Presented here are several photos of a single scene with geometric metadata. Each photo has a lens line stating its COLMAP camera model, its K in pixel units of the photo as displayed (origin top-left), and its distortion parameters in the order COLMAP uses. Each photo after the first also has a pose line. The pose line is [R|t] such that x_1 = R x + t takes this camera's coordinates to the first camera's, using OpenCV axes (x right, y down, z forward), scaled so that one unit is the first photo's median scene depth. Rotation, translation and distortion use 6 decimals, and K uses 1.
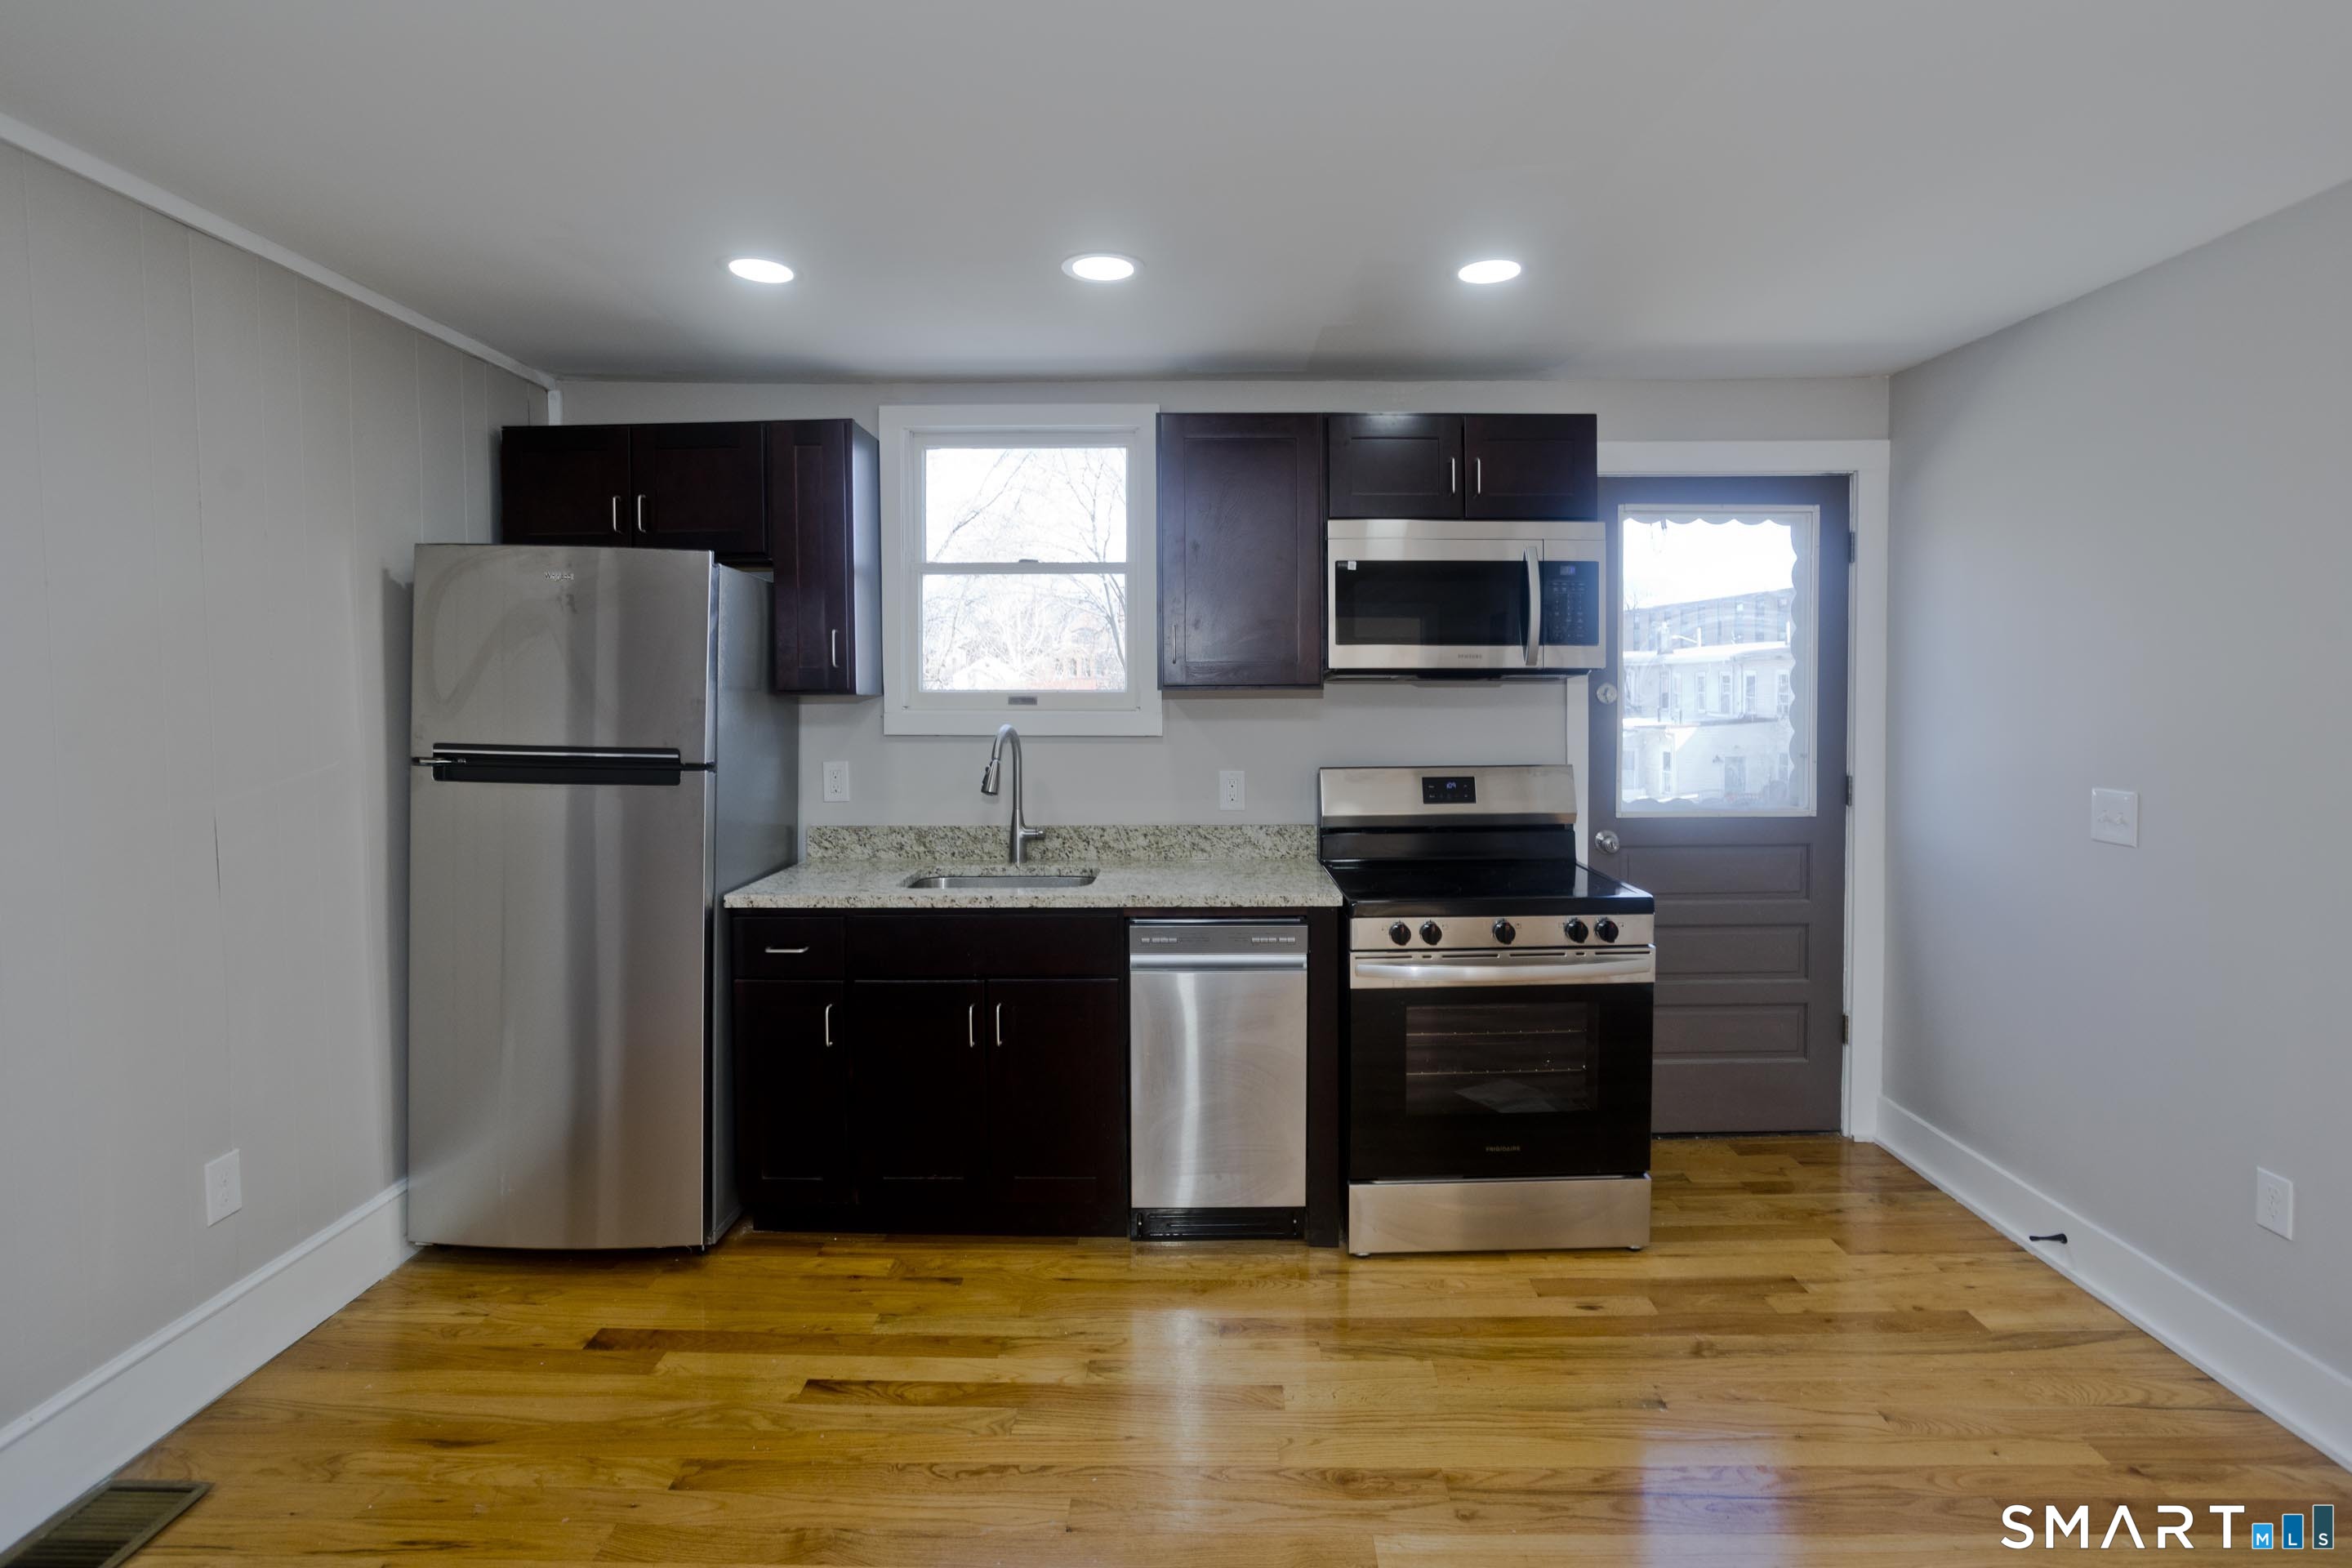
lens RADIAL K [[1145.2, 0, 1192.4], [0, 1145.2, 728.4], [0, 0, 1]] dist [-0.053829, 0.031673]
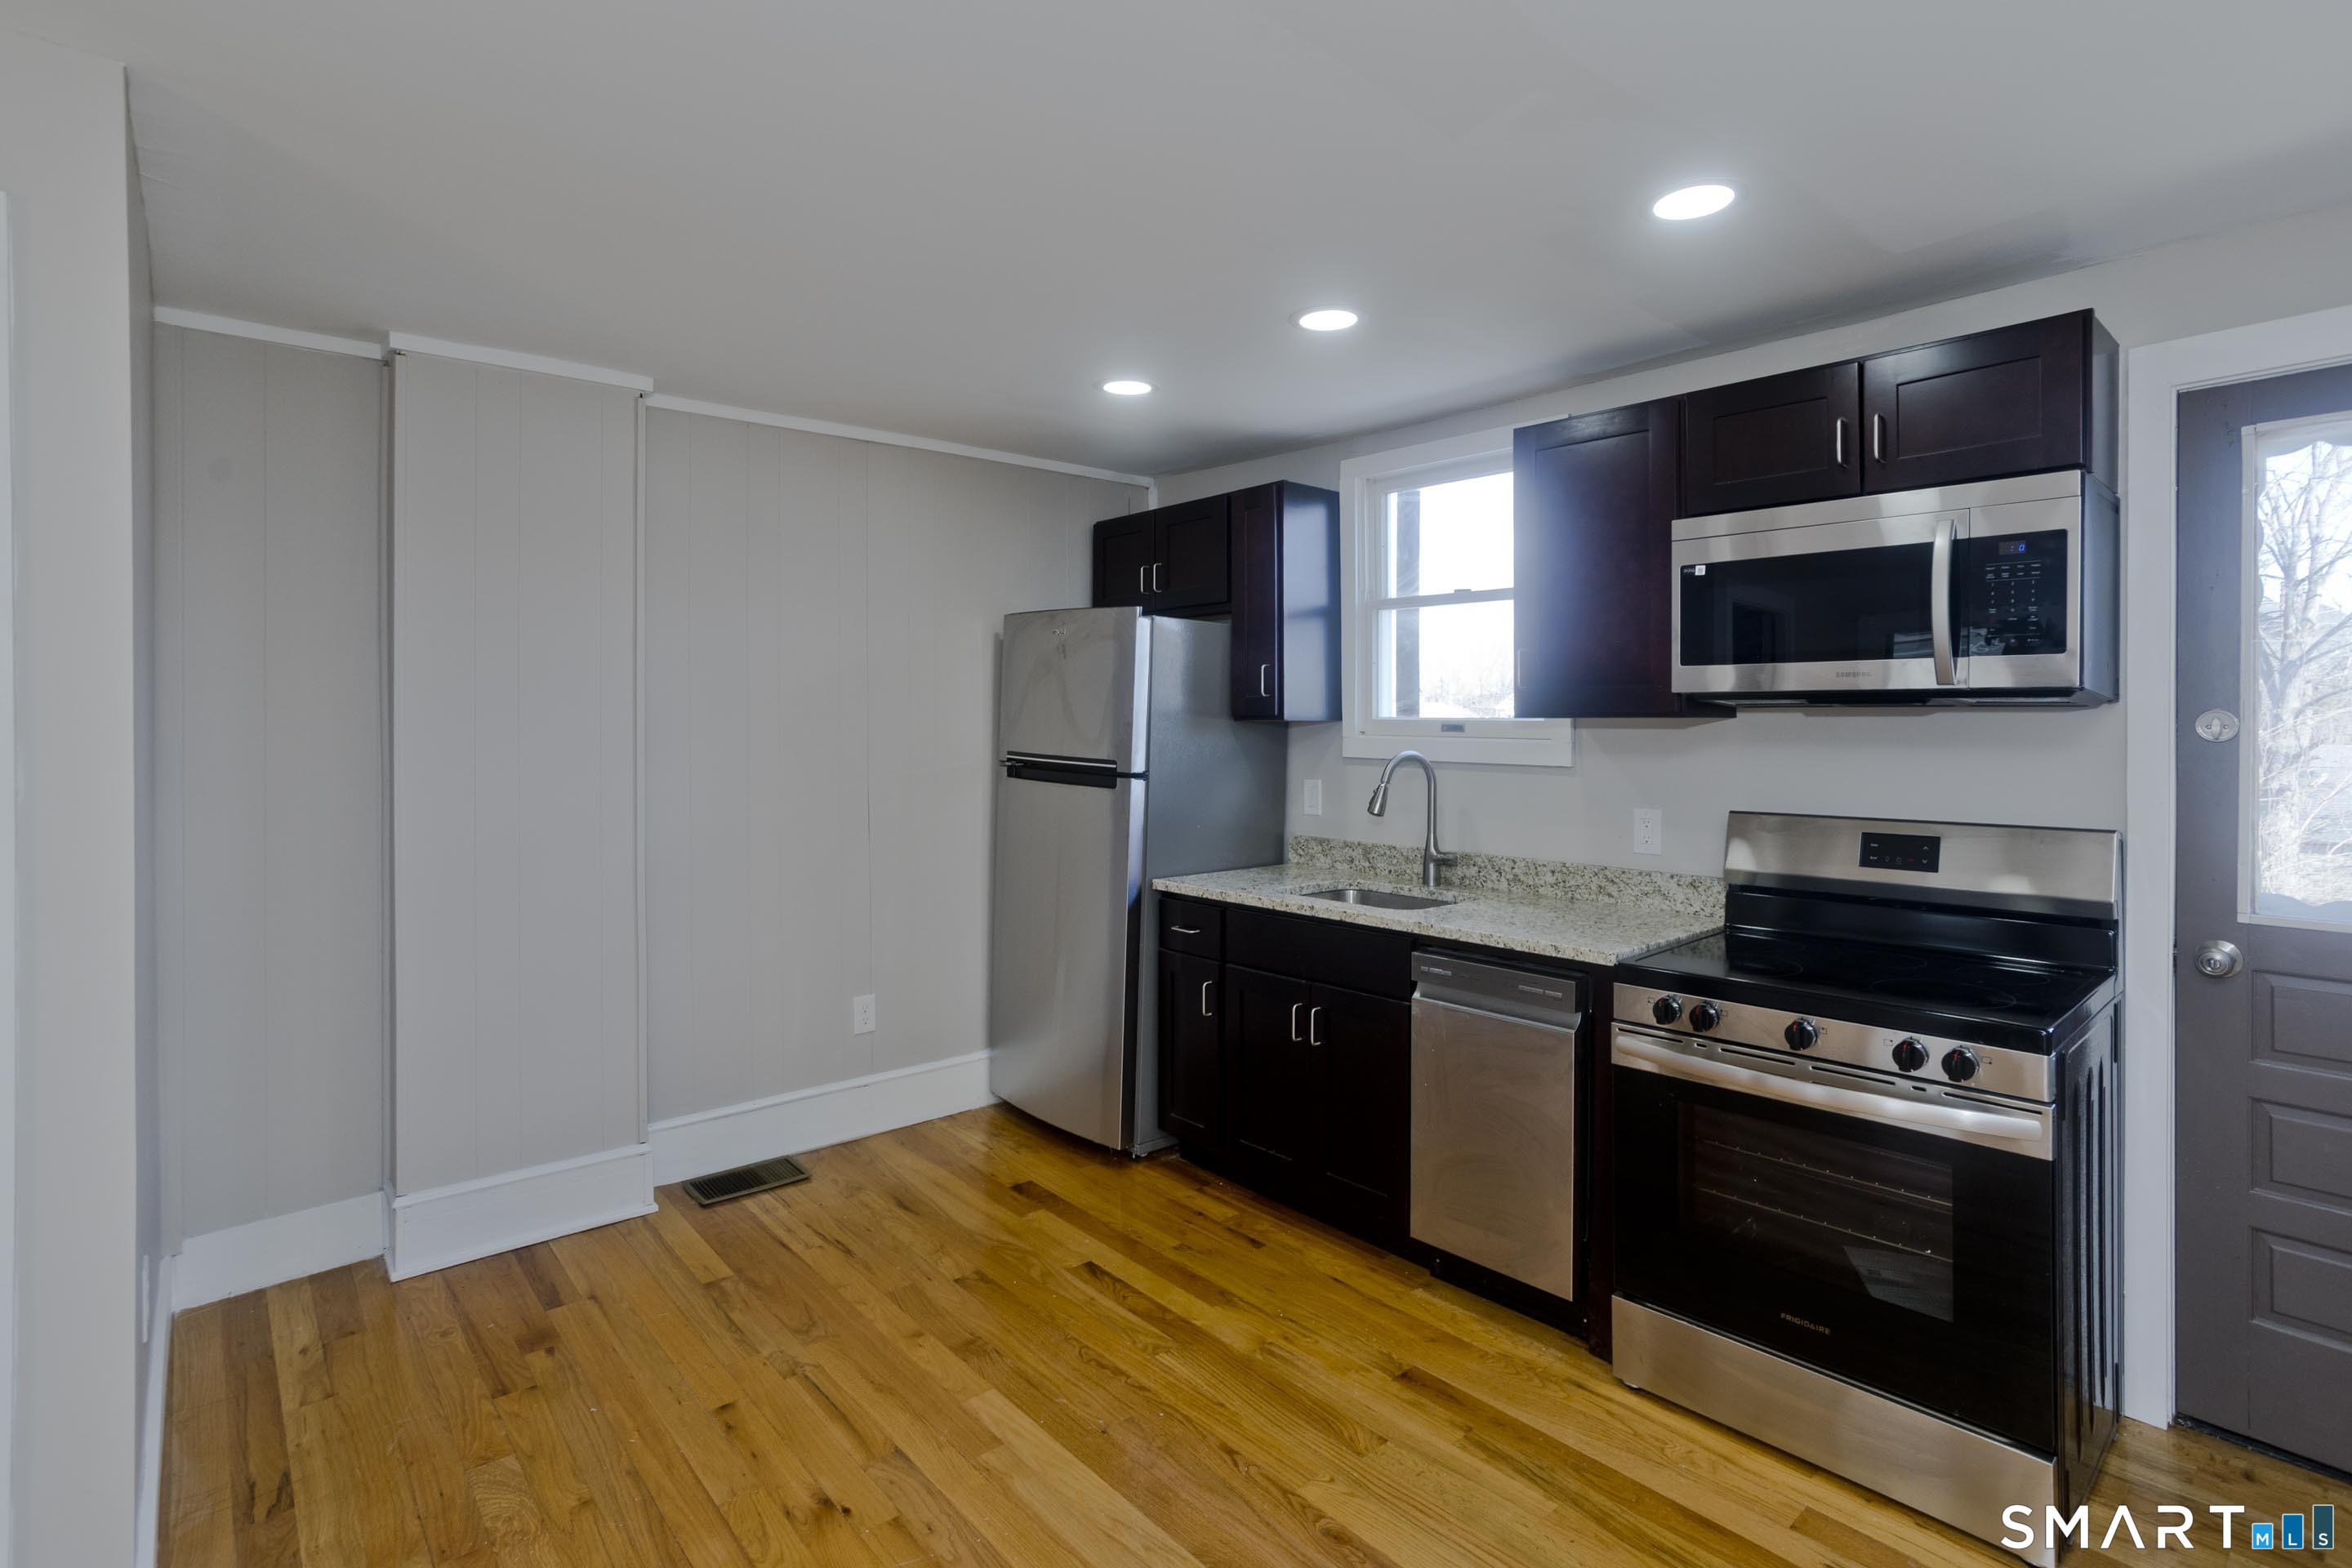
lens RADIAL K [[1154.7, 0, 1170.8], [0, 1154.7, 725.7], [0, 0, 1]] dist [-0.054329, 0.033890]
pose [[0.657170, 0.008900, -0.753690, 0.518934], [-0.030116, 0.999442, -0.014456, -0.004180], [0.753141, 0.032198, 0.657071, 0.158113]]
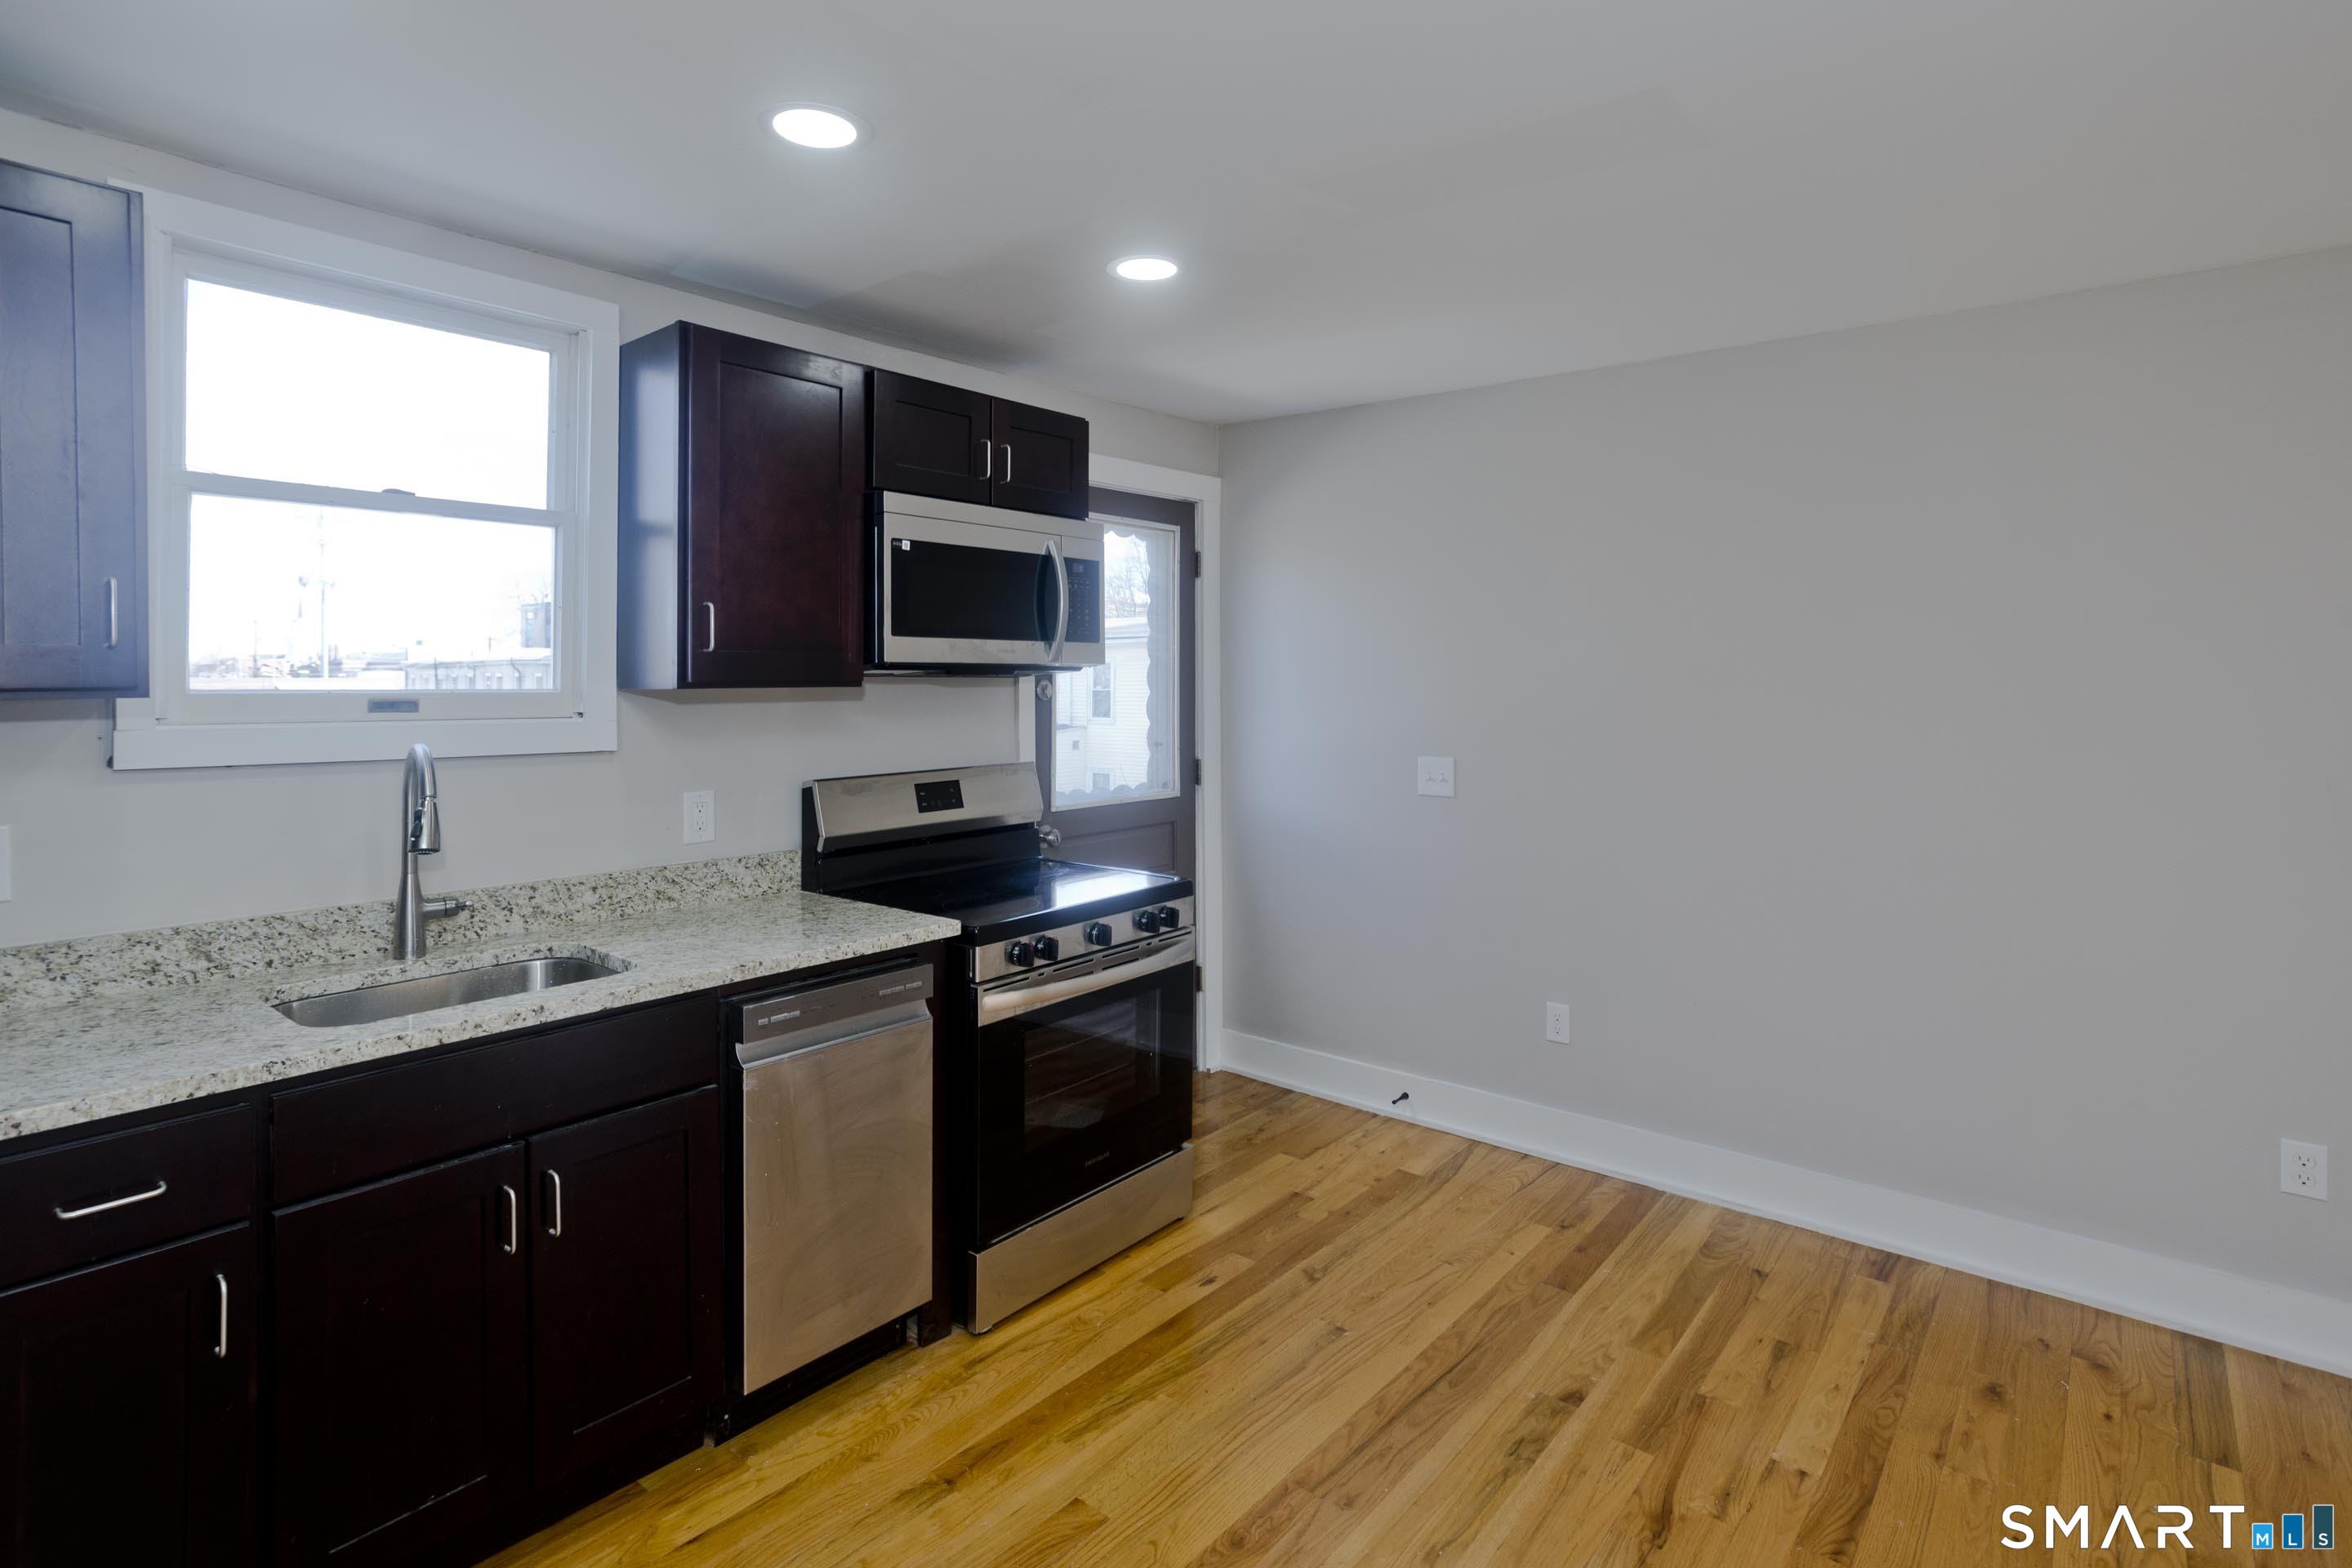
lens RADIAL K [[1177.6, 0, 1174.3], [0, 1177.6, 678.2], [0, 0, 1]] dist [-0.056415, 0.036370]
pose [[0.636617, 0.003066, 0.771174, -0.420983], [0.028719, 0.999204, -0.027680, -0.010001], [-0.770645, 0.039769, 0.636022, 0.274797]]
